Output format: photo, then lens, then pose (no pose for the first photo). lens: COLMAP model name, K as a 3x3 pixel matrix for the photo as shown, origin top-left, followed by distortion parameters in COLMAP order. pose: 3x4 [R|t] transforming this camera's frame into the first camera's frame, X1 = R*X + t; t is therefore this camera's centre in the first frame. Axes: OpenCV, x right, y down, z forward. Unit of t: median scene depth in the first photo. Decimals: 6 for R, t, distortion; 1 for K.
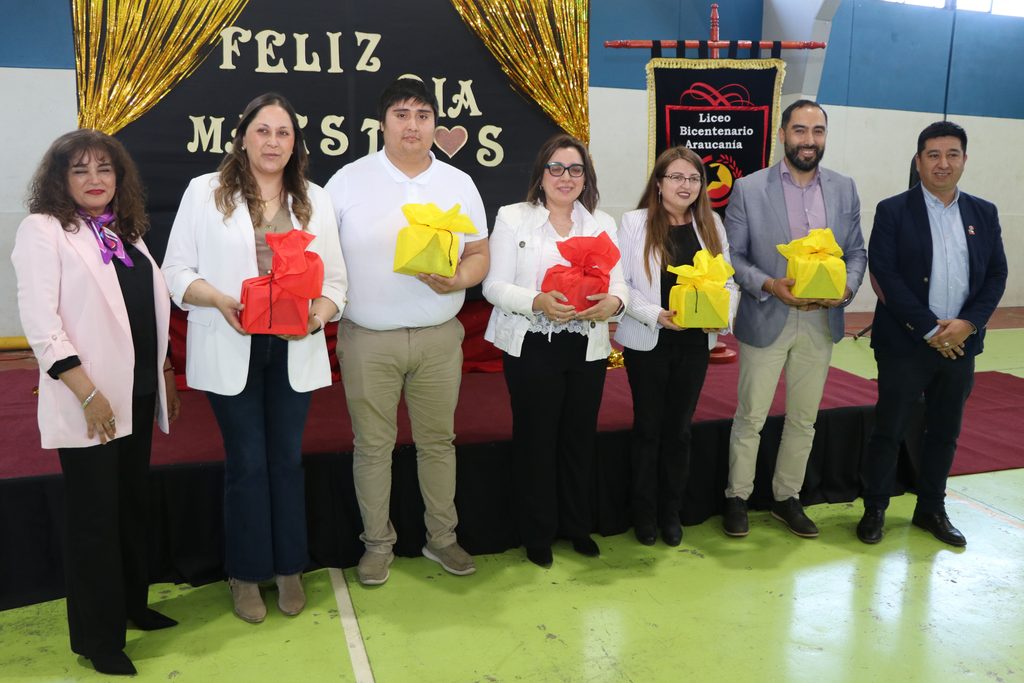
lens RADIAL K [[844.8, 0, 512.7], [0, 844.8, 343.3], [0, 0, 1]] dist [-0.177675, 0.147534]
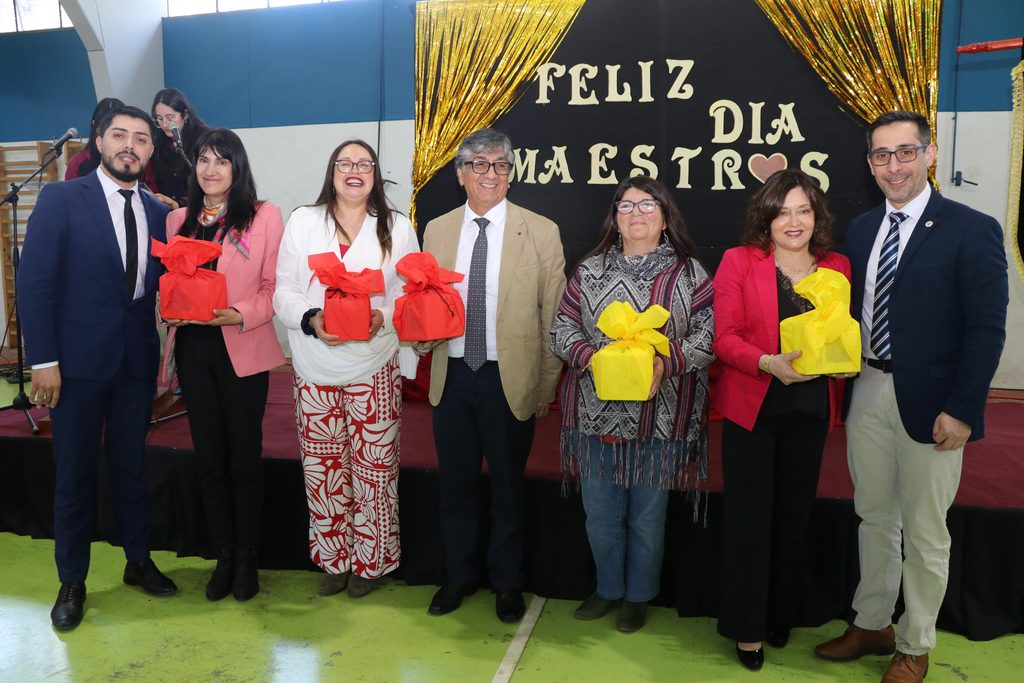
lens RADIAL K [[844.8, 0, 517.3], [0, 844.8, 334.9], [0, 0, 1]] dist [-0.177675, 0.147534]
pose [[0.852880, 0.065520, -0.517980, 0.176761], [-0.092304, 0.995389, -0.026076, -0.009601], [0.513883, 0.070051, 0.854995, 0.084830]]
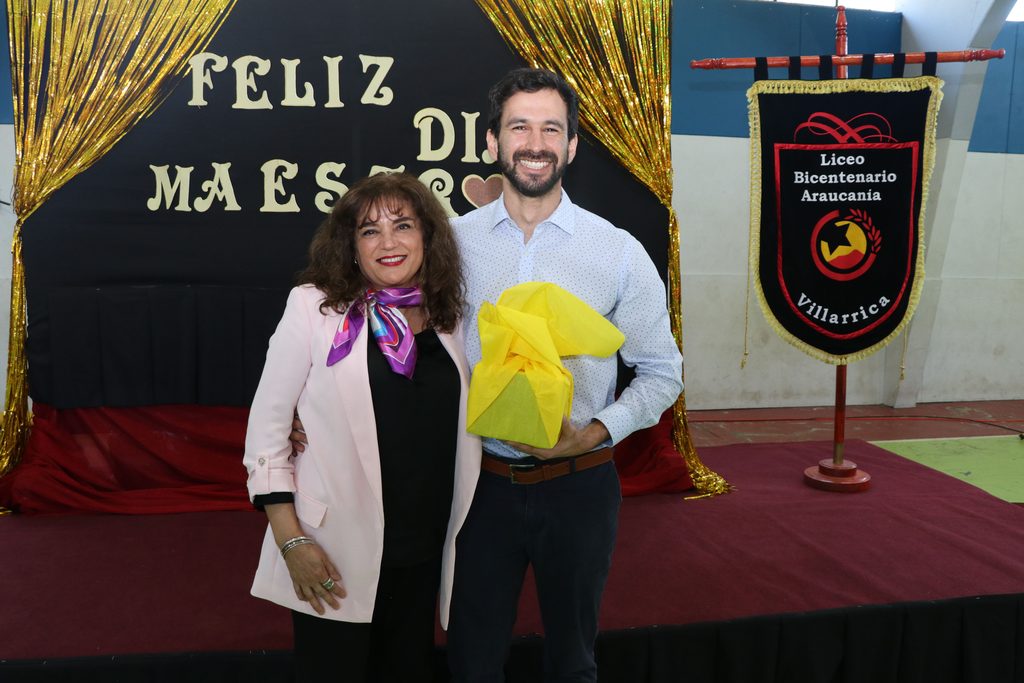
lens RADIAL K [[844.8, 0, 502.9], [0, 844.8, 356.8], [0, 0, 1]] dist [-0.177675, 0.147534]
pose [[0.988011, 0.014675, -0.153686, 0.061929], [-0.023750, 0.998070, -0.057377, -0.049736], [0.152547, 0.060339, 0.986452, 0.254534]]
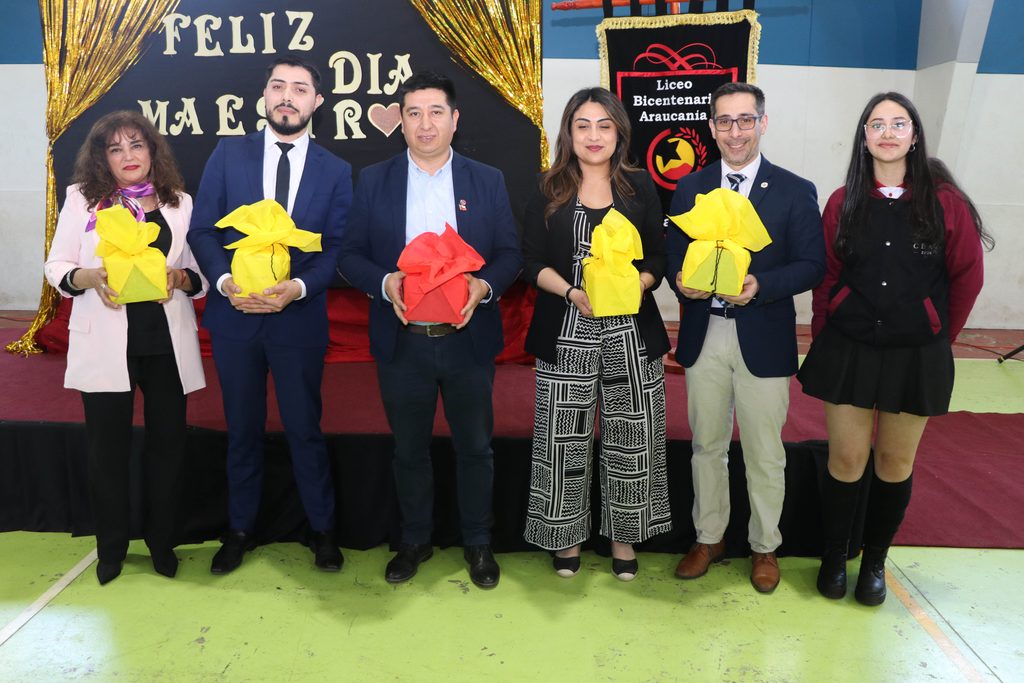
lens RADIAL K [[844.8, 0, 519.0], [0, 844.8, 345.5], [0, 0, 1]] dist [-0.177675, 0.147534]
pose [[0.940483, 0.071571, -0.332219, 0.406469], [-0.066027, 0.997426, 0.027962, -0.019230], [0.333365, -0.004363, 0.942788, 0.150132]]
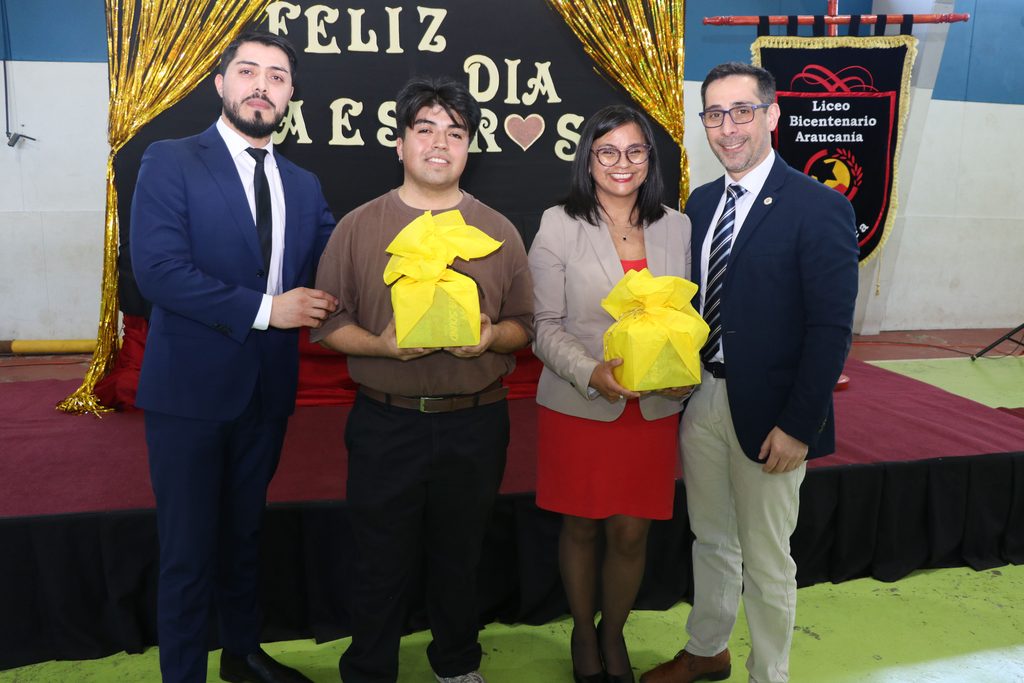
lens RADIAL K [[844.8, 0, 510.5], [0, 844.8, 346.1], [0, 0, 1]] dist [-0.177675, 0.147534]
pose [[0.994925, 0.020200, -0.098568, 0.001463], [-0.020464, 0.999789, -0.001674, -0.015011], [0.098513, 0.003682, 0.995129, 0.127536]]
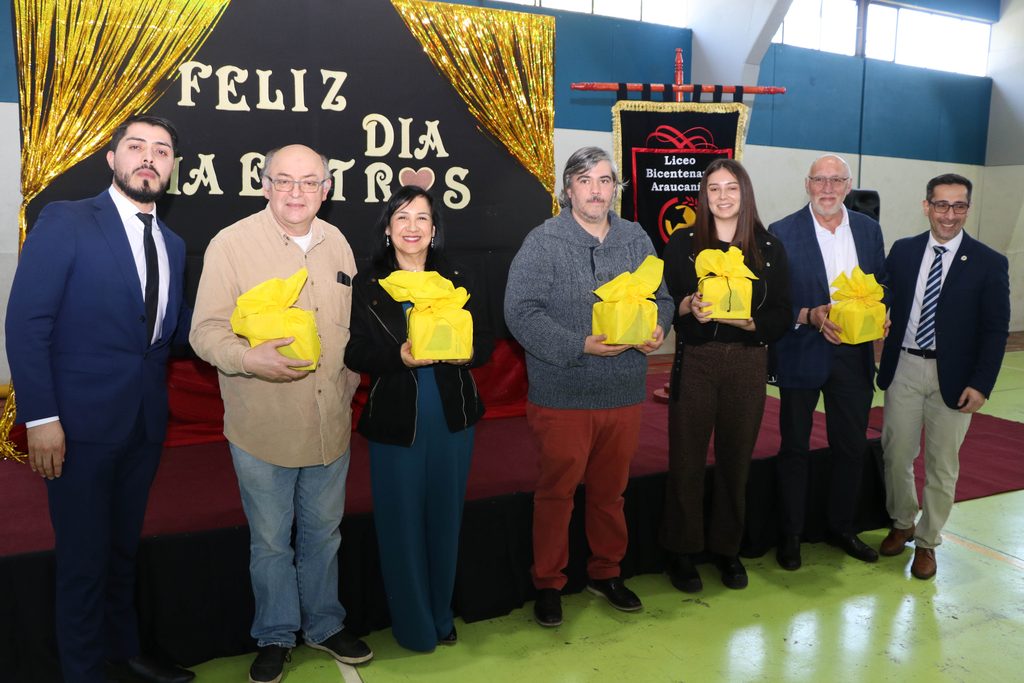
lens RADIAL K [[844.8, 0, 515.1], [0, 844.8, 339.8], [0, 0, 1]] dist [-0.177675, 0.147534]
pose [[0.992995, -0.015974, 0.117070, -0.078672], [0.021588, 0.998669, -0.046844, -0.012115], [-0.116166, 0.049044, 0.992018, 0.030660]]
